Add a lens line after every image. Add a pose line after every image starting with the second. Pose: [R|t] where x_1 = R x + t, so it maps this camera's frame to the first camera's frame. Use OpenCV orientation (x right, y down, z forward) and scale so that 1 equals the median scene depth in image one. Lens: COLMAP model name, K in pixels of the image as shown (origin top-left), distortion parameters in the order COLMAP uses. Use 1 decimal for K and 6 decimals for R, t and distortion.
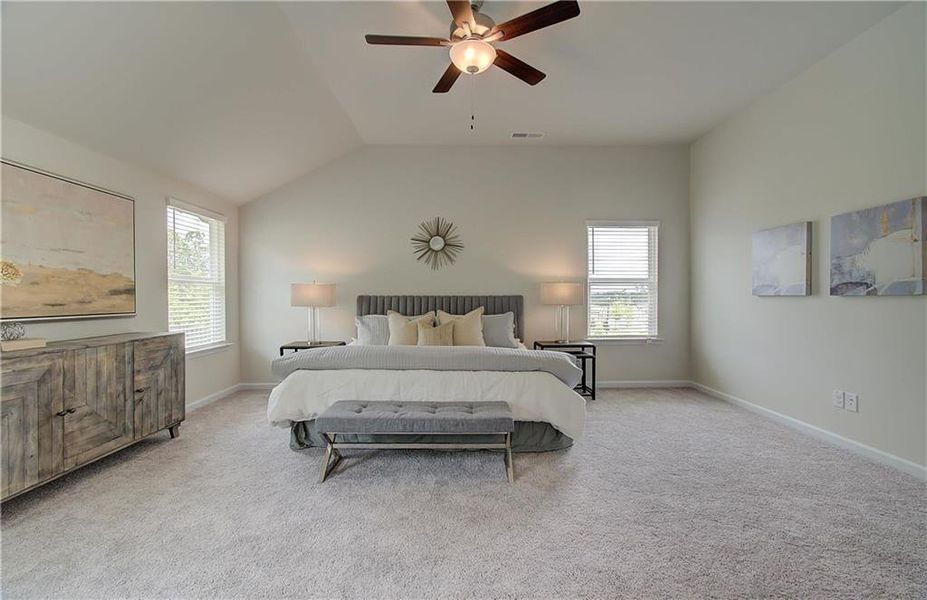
lens RADIAL K [[393.8, 0, 463.5], [0, 393.8, 300.0], [0, 0, 1]] dist [-0.015648, 0.000605]
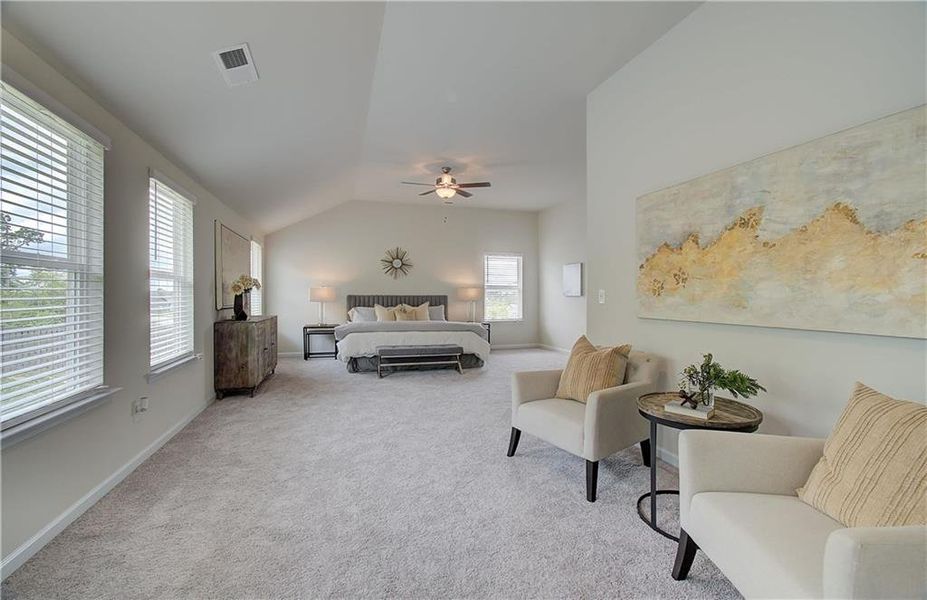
lens RADIAL K [[401.5, 0, 451.0], [0, 401.5, 299.7], [0, 0, 1]] dist [-0.001721, -0.000706]
pose [[0.964364, -0.001097, 0.264575, -0.331818], [0.001218, 0.999999, -0.000294, 0.008675], [-0.264575, 0.000606, 0.964365, -0.748887]]
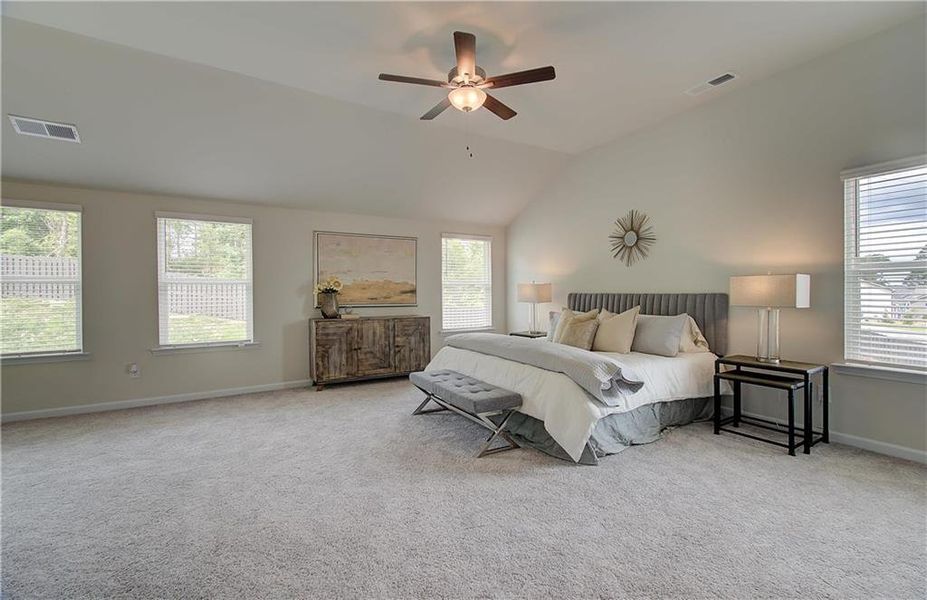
lens RADIAL K [[389.7, 0, 463.5], [0, 389.7, 297.1], [0, 0, 1]] dist [-0.134589, -0.000037]
pose [[0.512145, 0.006865, -0.858871, 0.578184], [-0.005506, 0.999974, 0.004710, -0.005288], [0.858881, 0.002317, 0.512170, 0.215832]]
